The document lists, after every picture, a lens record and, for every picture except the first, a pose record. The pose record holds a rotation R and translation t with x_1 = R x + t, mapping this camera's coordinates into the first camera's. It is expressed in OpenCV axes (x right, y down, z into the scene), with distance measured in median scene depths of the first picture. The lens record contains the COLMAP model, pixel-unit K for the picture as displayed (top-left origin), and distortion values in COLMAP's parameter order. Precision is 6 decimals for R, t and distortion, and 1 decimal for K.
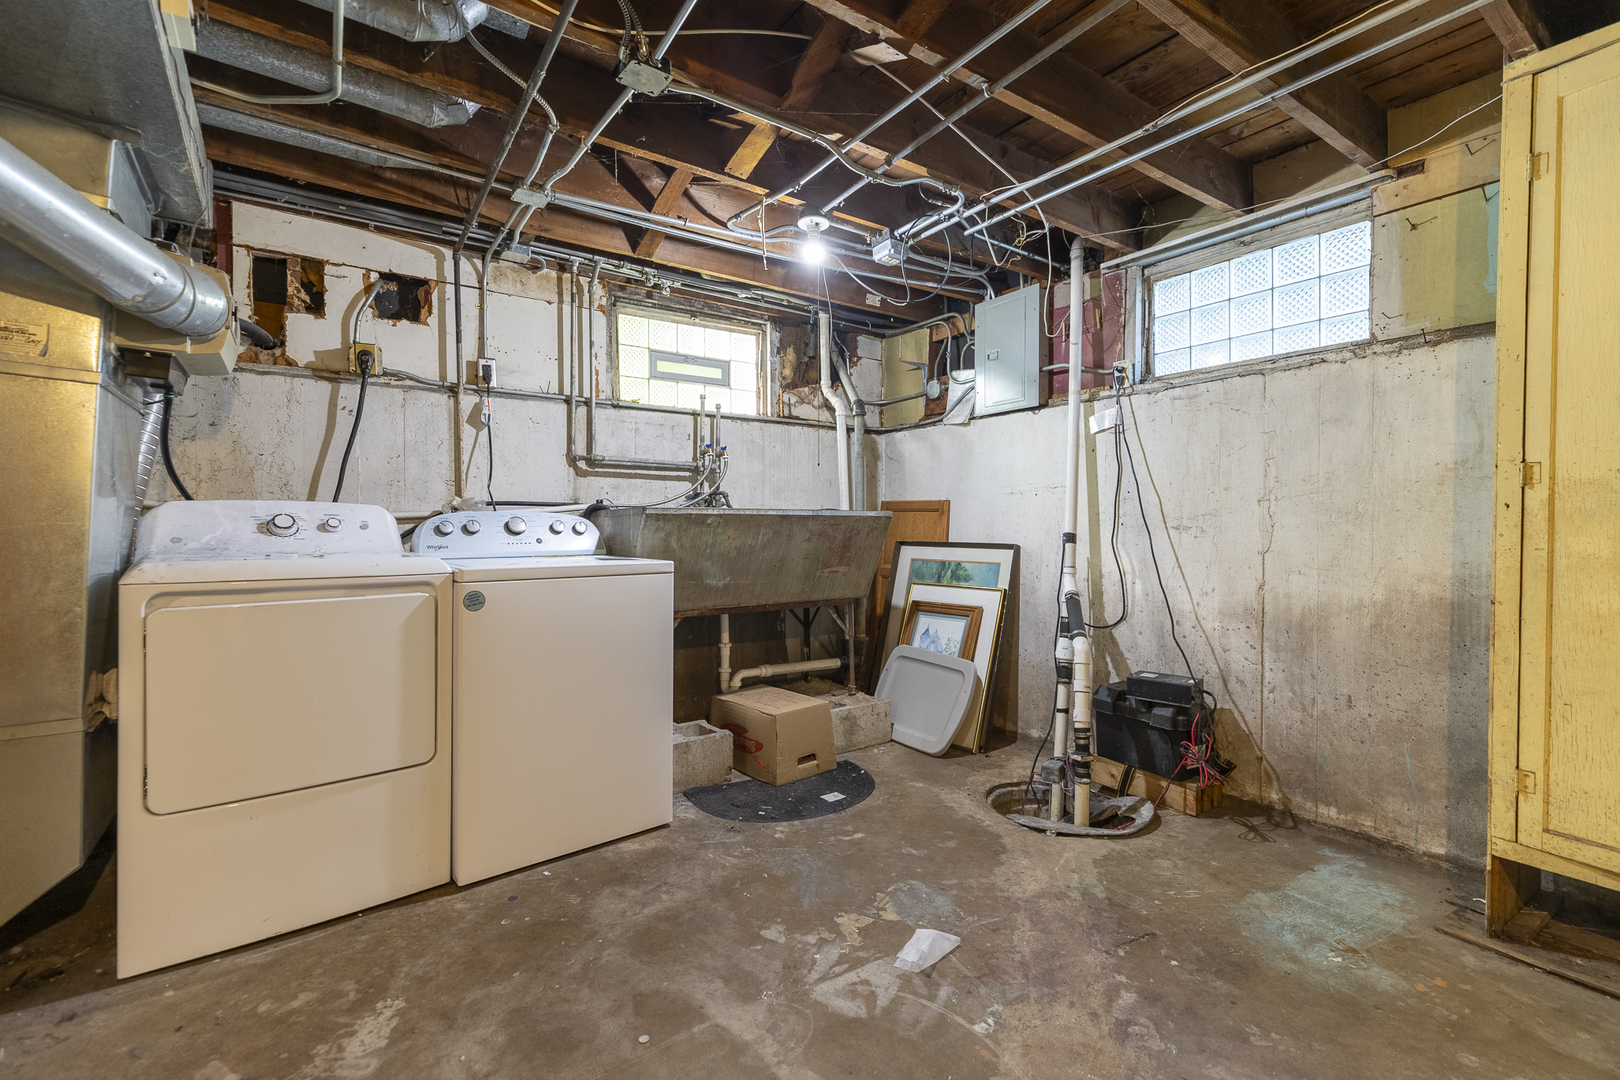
lens RADIAL K [[724.4, 0, 811.7], [0, 724.4, 533.6], [0, 0, 1]] dist [0.011754, -0.002997]
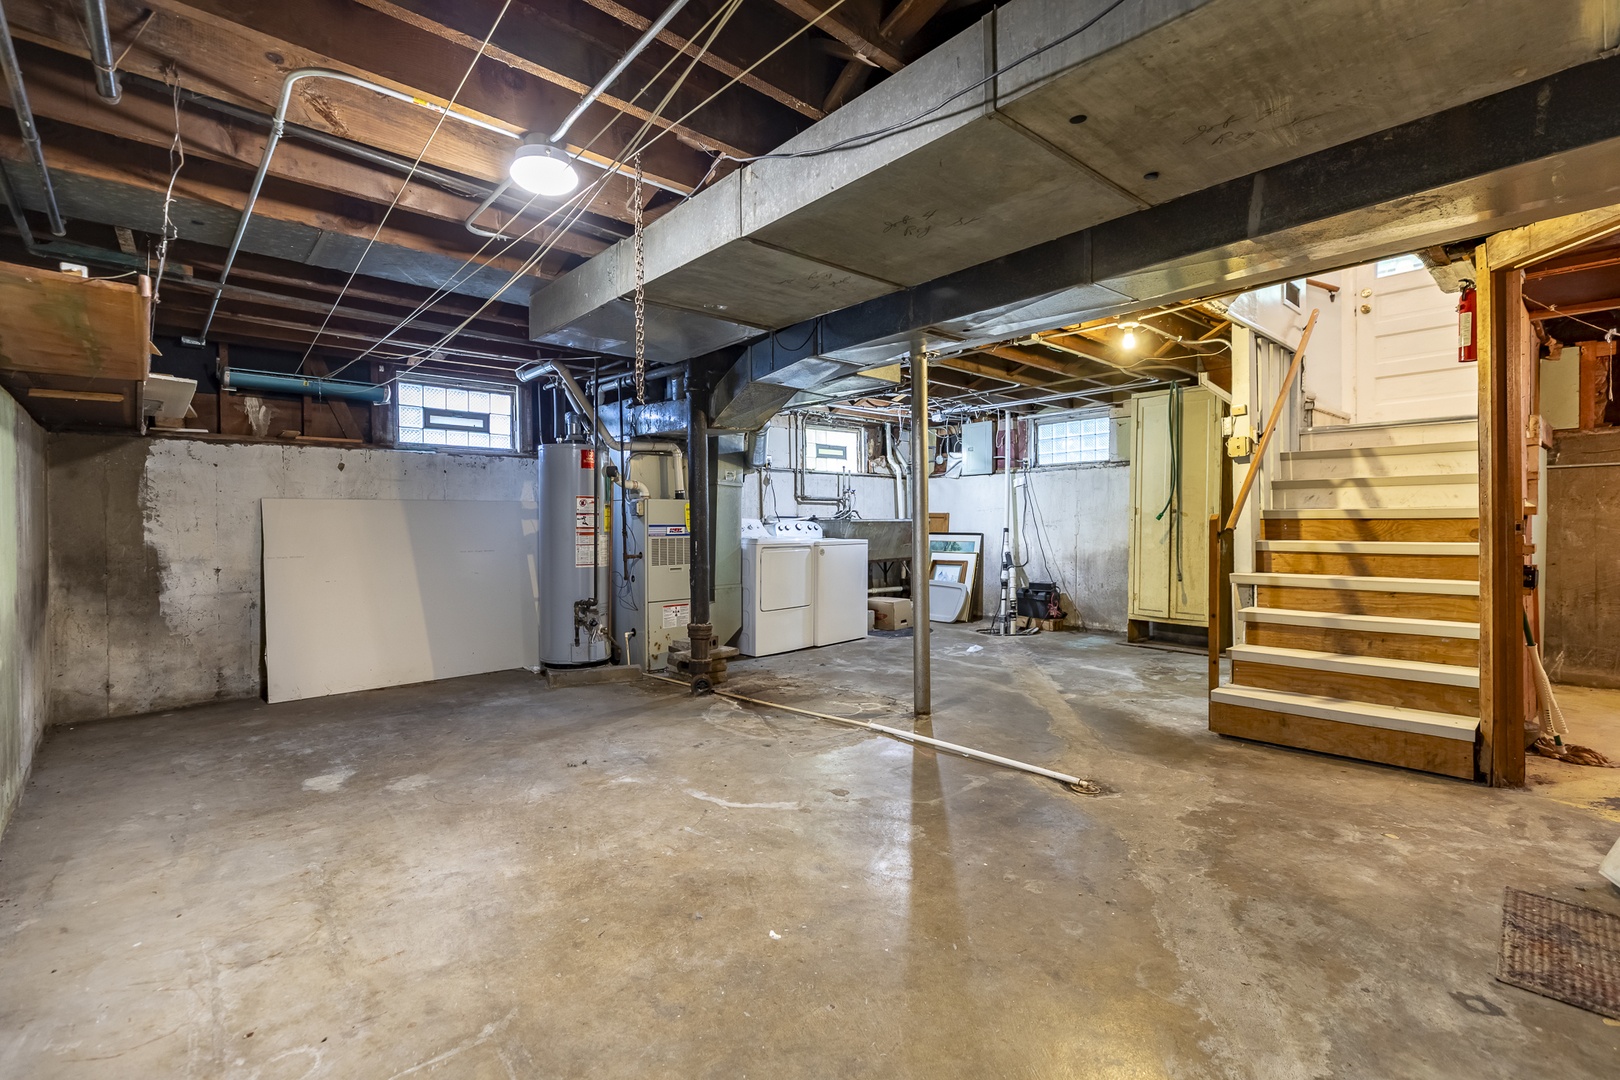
lens RADIAL K [[724.4, 0, 809.2], [0, 724.4, 531.6], [0, 0, 1]] dist [0.011754, -0.002997]
pose [[0.992594, -0.006025, 0.121328, -0.618119], [0.005499, 0.999974, 0.004672, -0.004350], [-0.121353, -0.003970, 0.992602, -1.385998]]
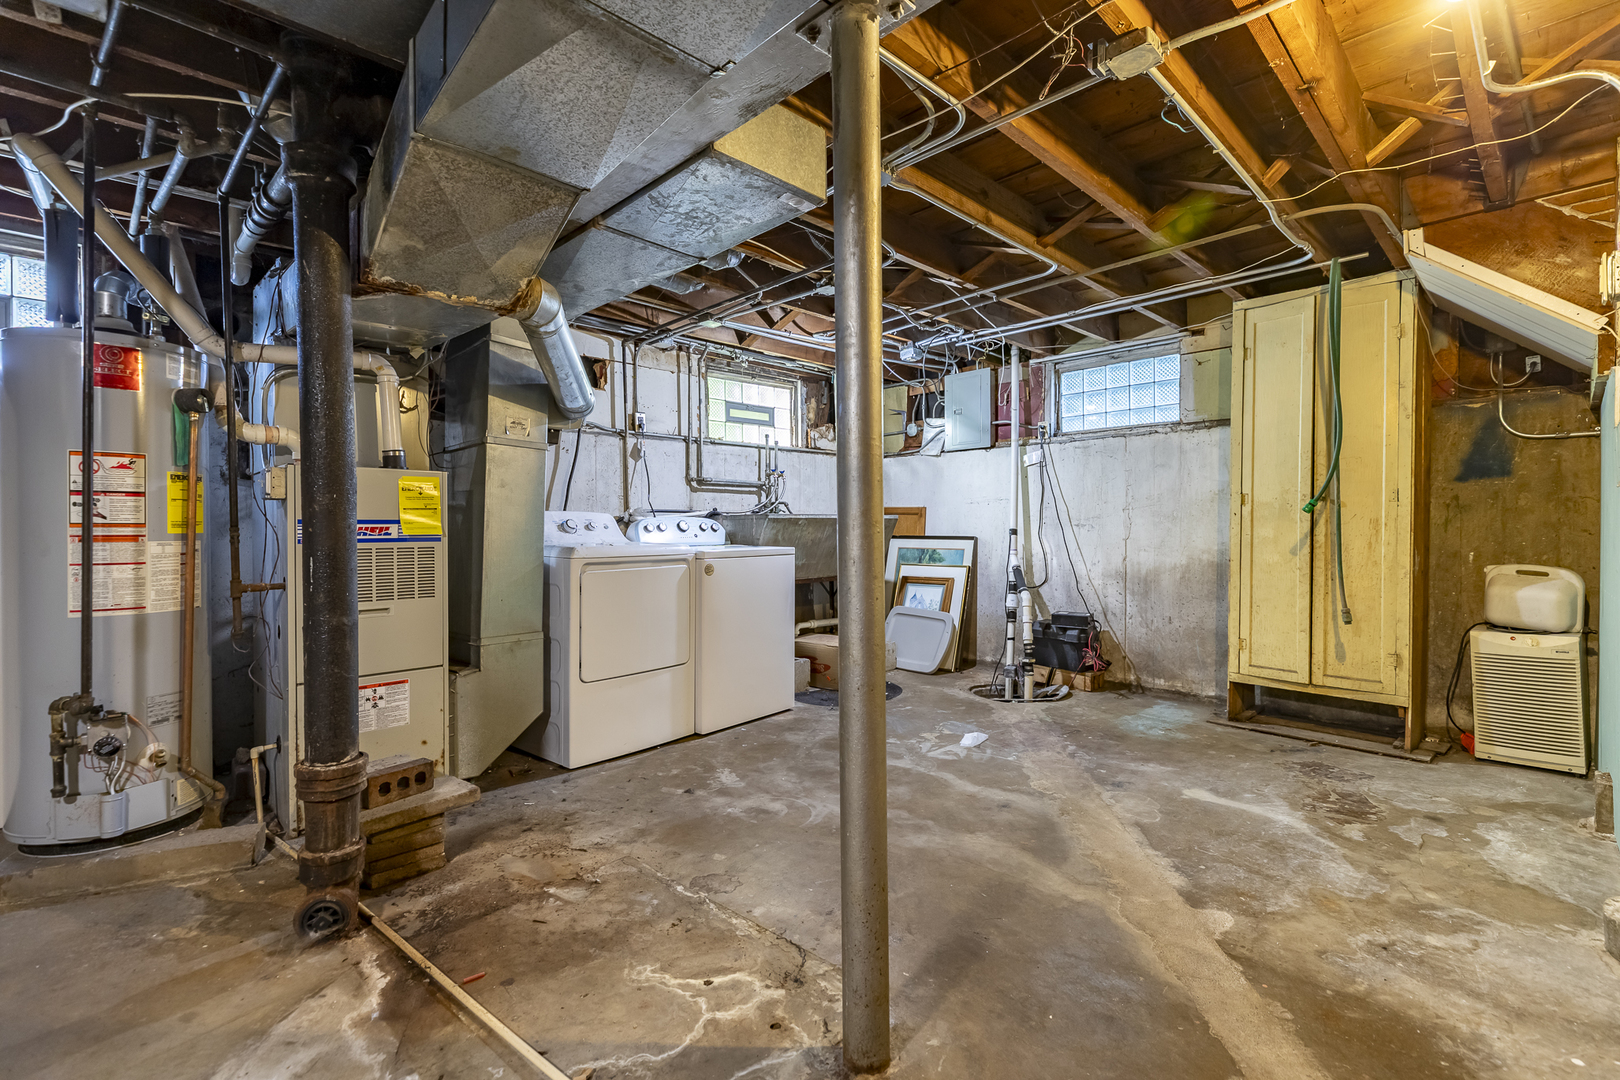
lens RADIAL K [[724.4, 0, 810.3], [0, 724.4, 533.7], [0, 0, 1]] dist [0.011754, -0.002997]
pose [[0.987021, -0.006541, 0.160457, -0.352543], [0.006152, 0.999977, 0.002922, 0.002539], [-0.160473, -0.001897, 0.987038, -0.519568]]
